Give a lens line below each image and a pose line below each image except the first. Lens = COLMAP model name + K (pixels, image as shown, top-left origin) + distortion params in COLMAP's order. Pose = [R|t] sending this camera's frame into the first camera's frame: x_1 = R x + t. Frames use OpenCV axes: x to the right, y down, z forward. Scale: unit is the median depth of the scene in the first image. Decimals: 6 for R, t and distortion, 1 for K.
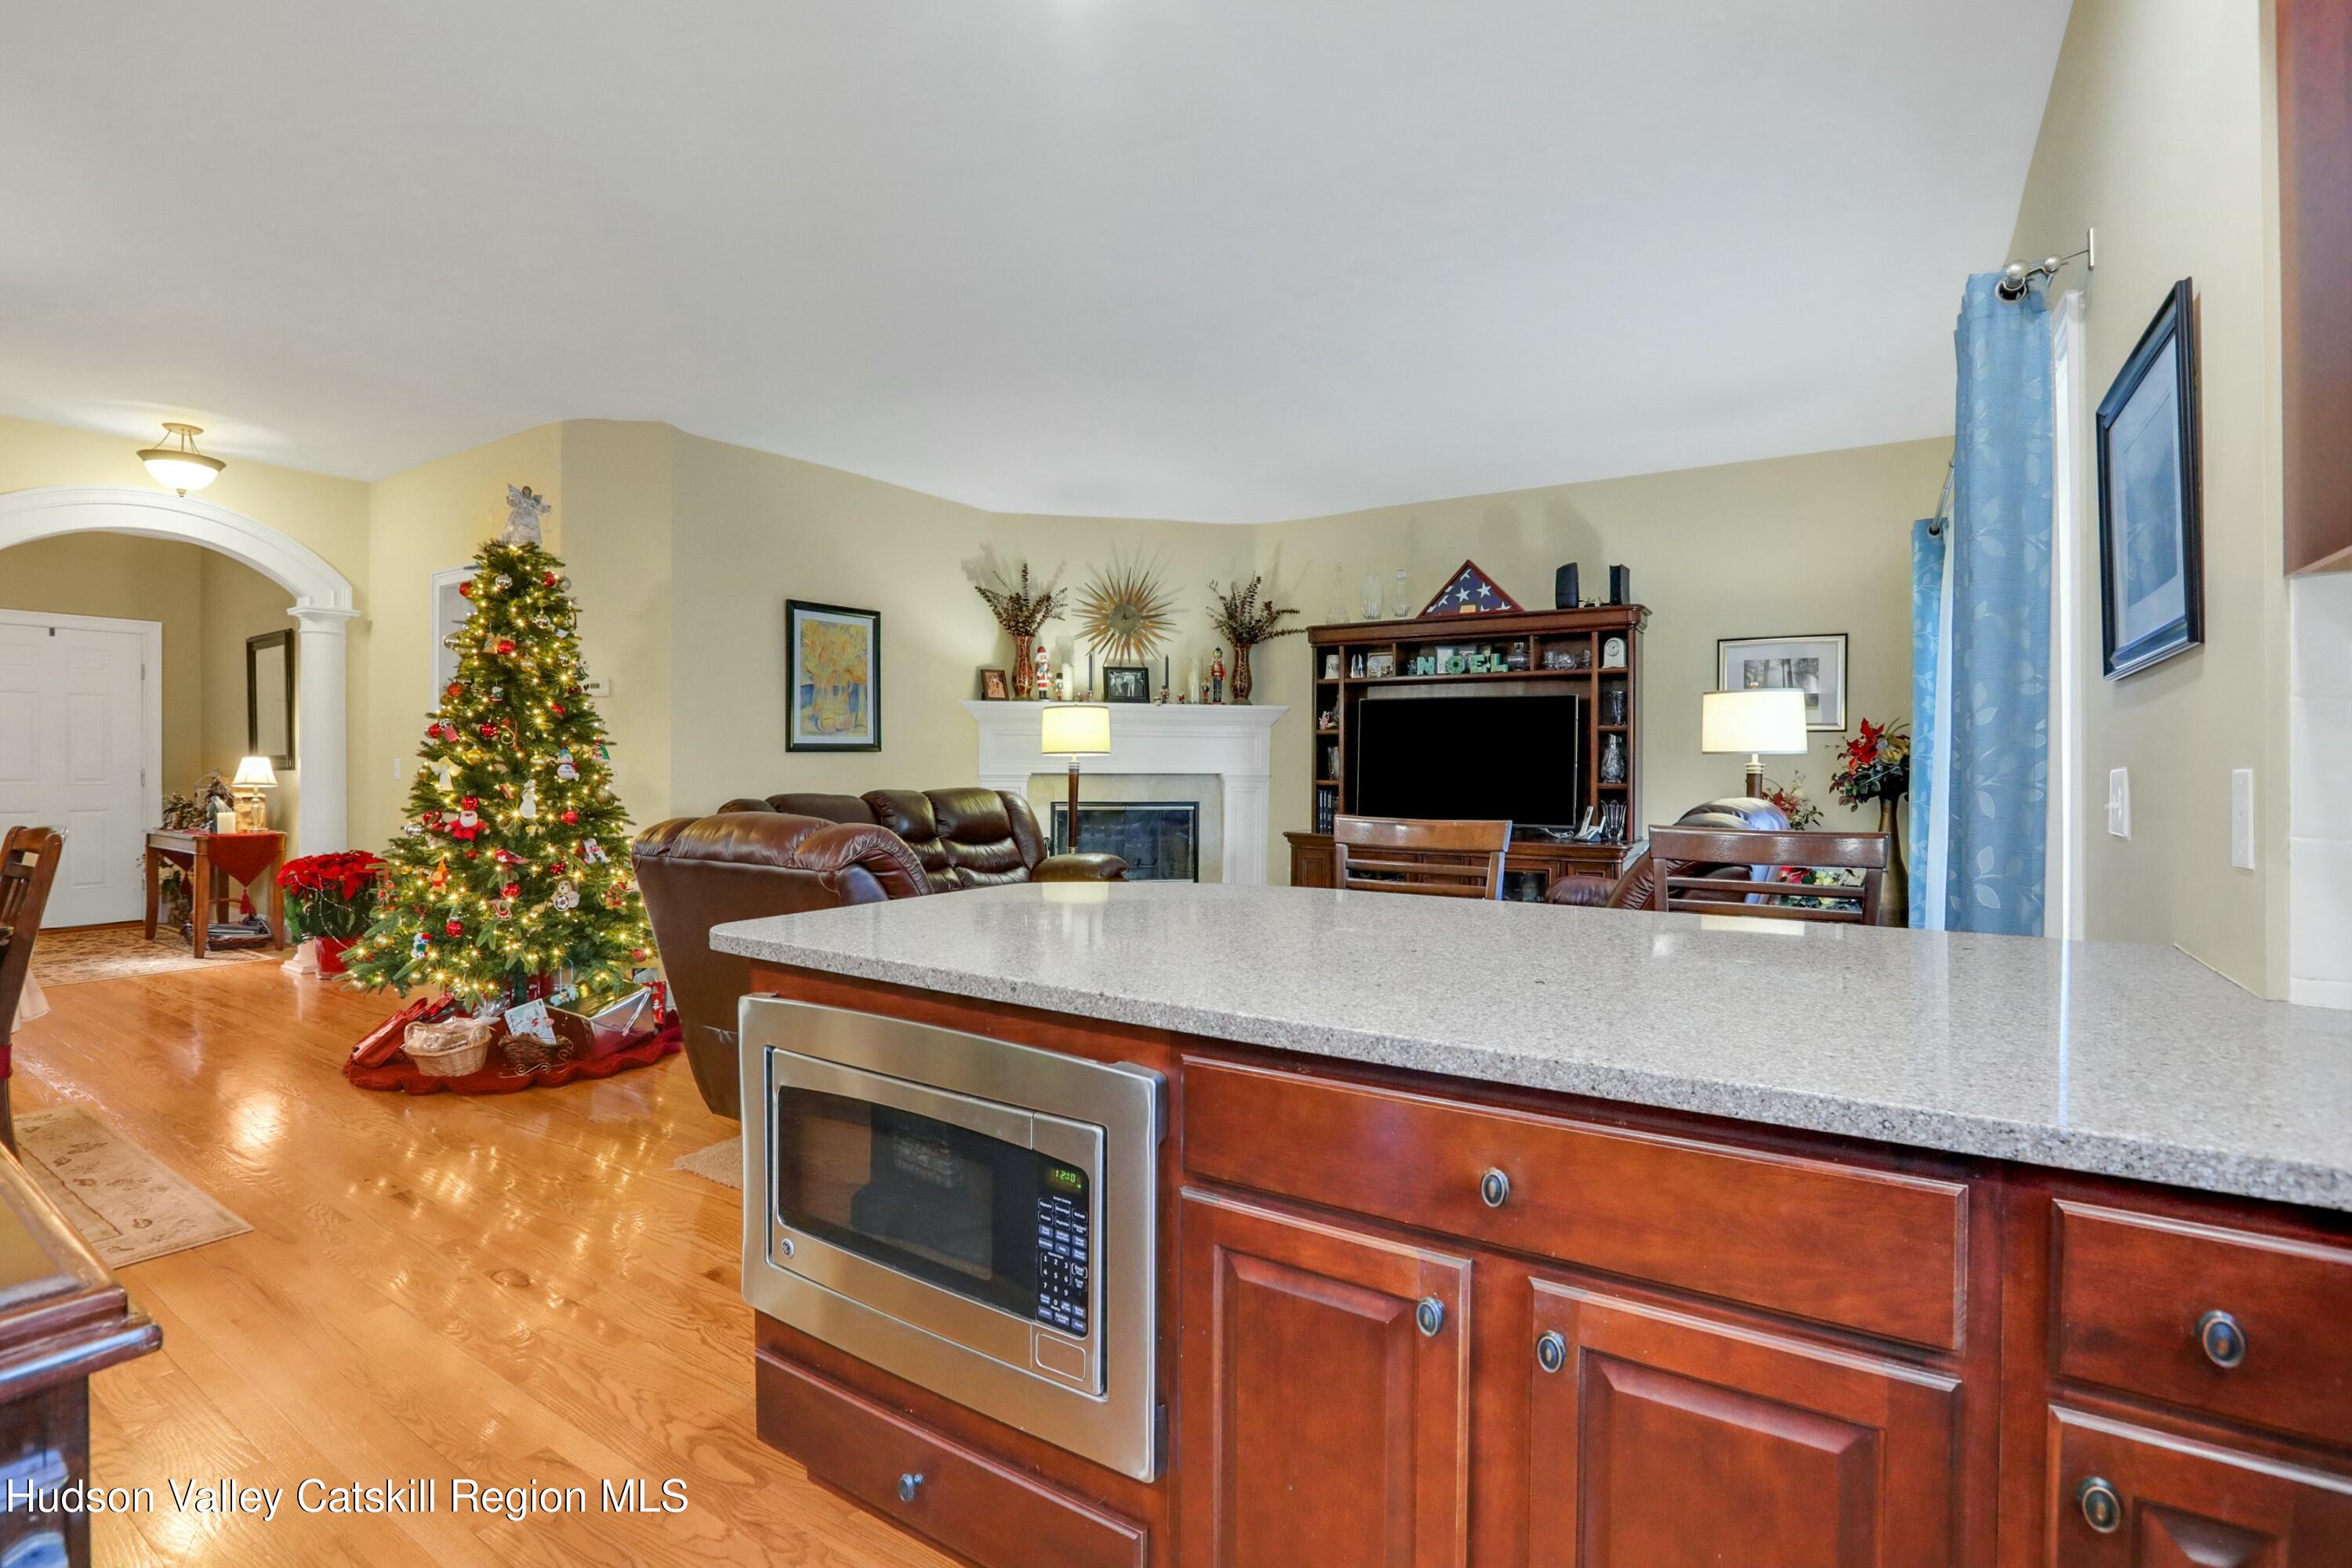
lens RADIAL K [[1114.3, 0, 1155.7], [0, 1114.3, 764.4], [0, 0, 1]] dist [-0.047208, 0.021722]
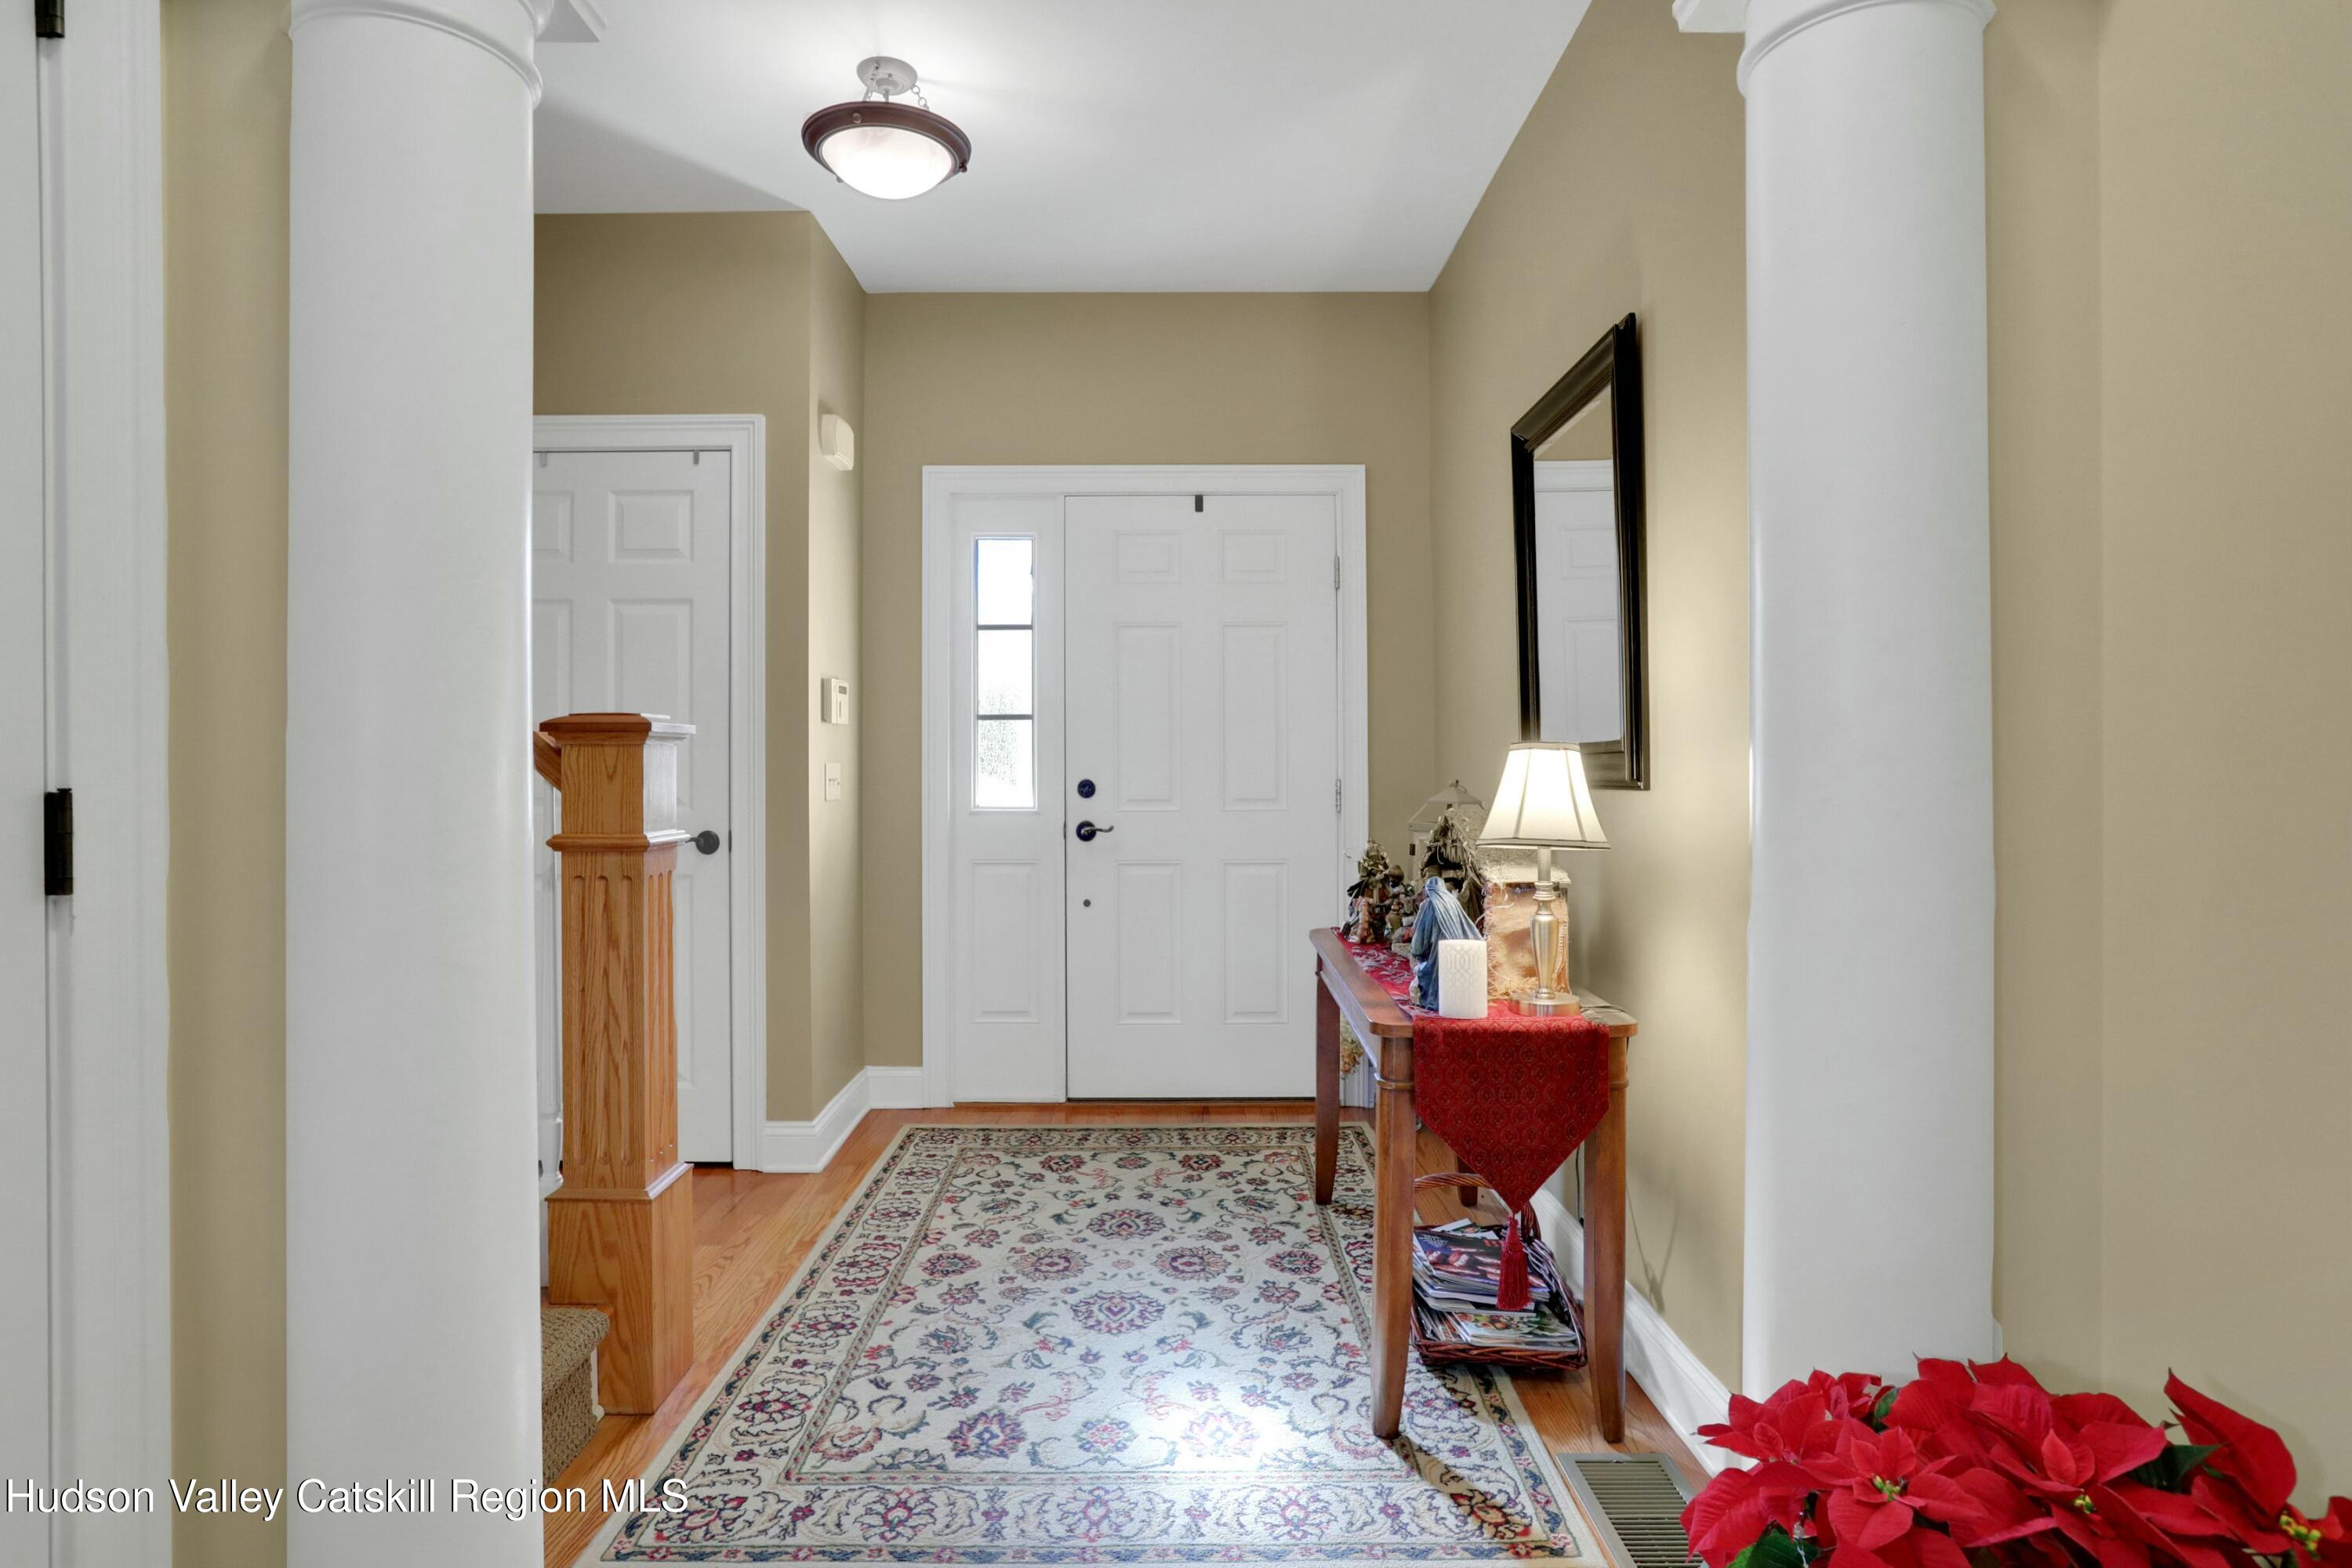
lens RADIAL K [[1114.3, 0, 1155.7], [0, 1114.3, 764.4], [0, 0, 1]] dist [-0.047208, 0.021722]
pose [[0.533286, 0.001271, -0.845934, -0.625915], [-0.001413, 0.999999, 0.000612, -0.002704], [0.845934, 0.000869, 0.533287, 0.747414]]
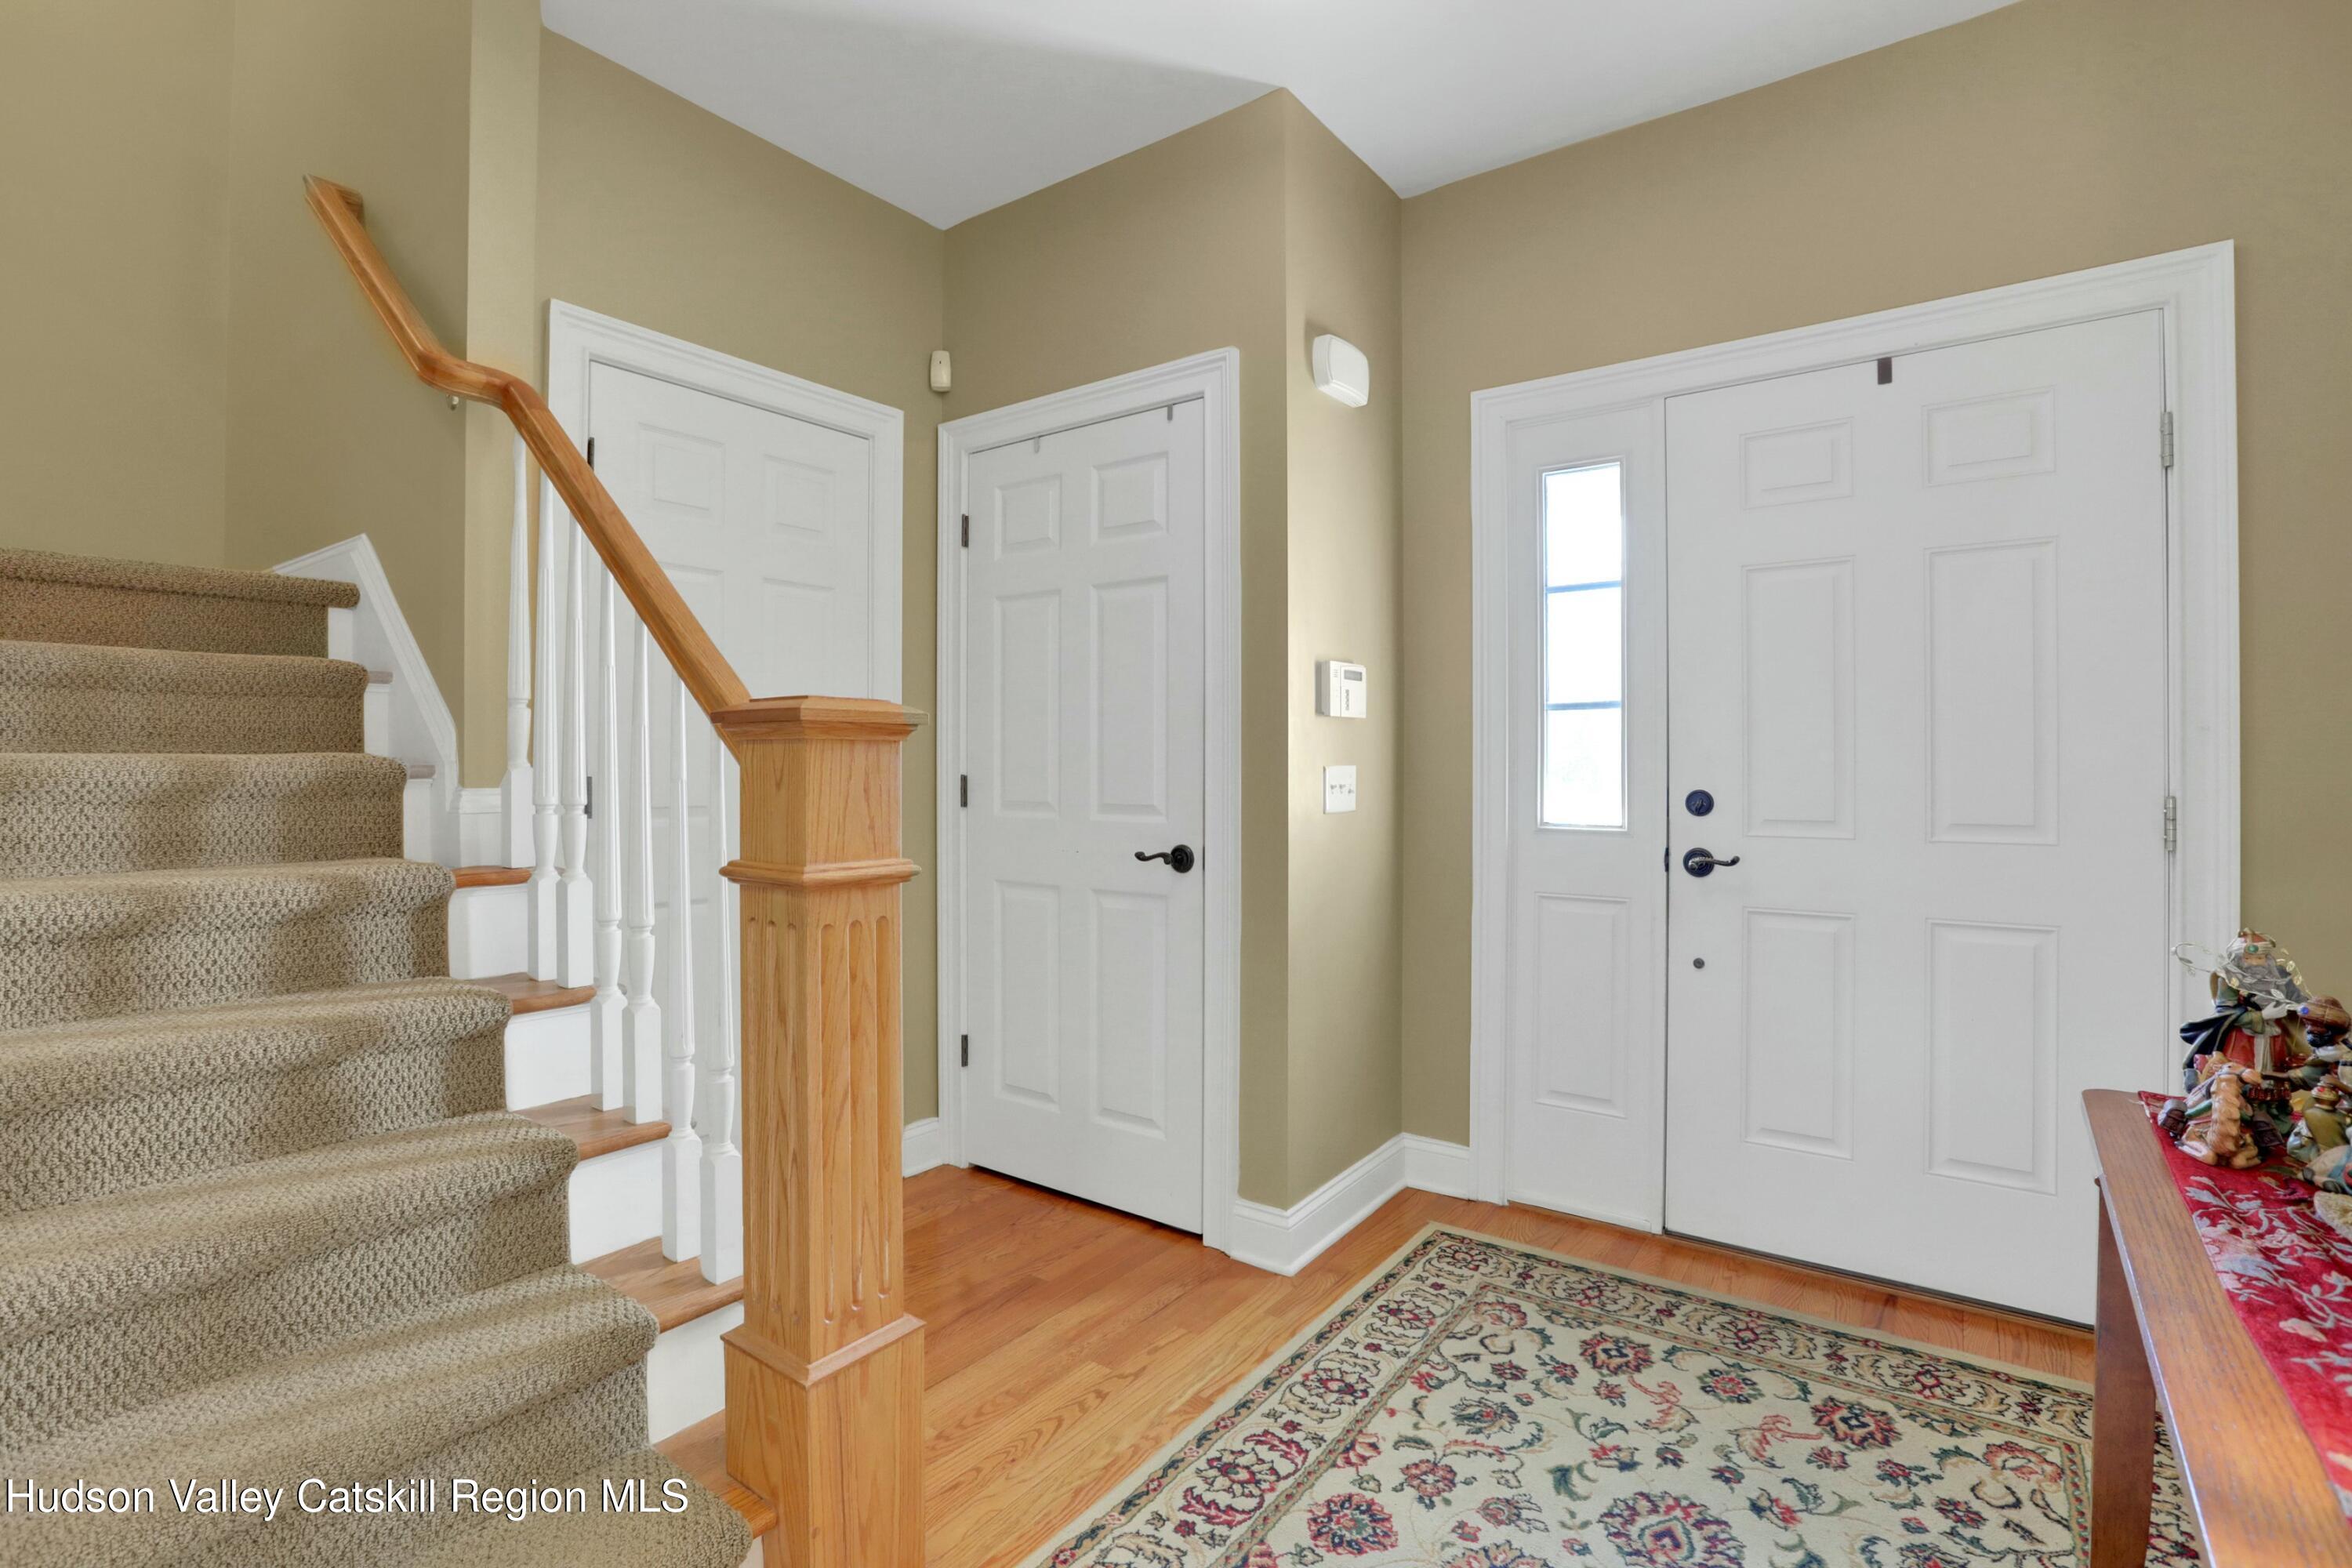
lens RADIAL K [[1051.8, 0, 1168.9], [0, 1051.8, 766.0], [0, 0, 1]] dist [-0.043511, 0.013635]
pose [[-0.059988, 0.001595, -0.998198, -0.745554], [-0.004207, 0.999989, 0.001851, -0.003184], [0.998190, 0.004311, -0.059981, 0.859155]]
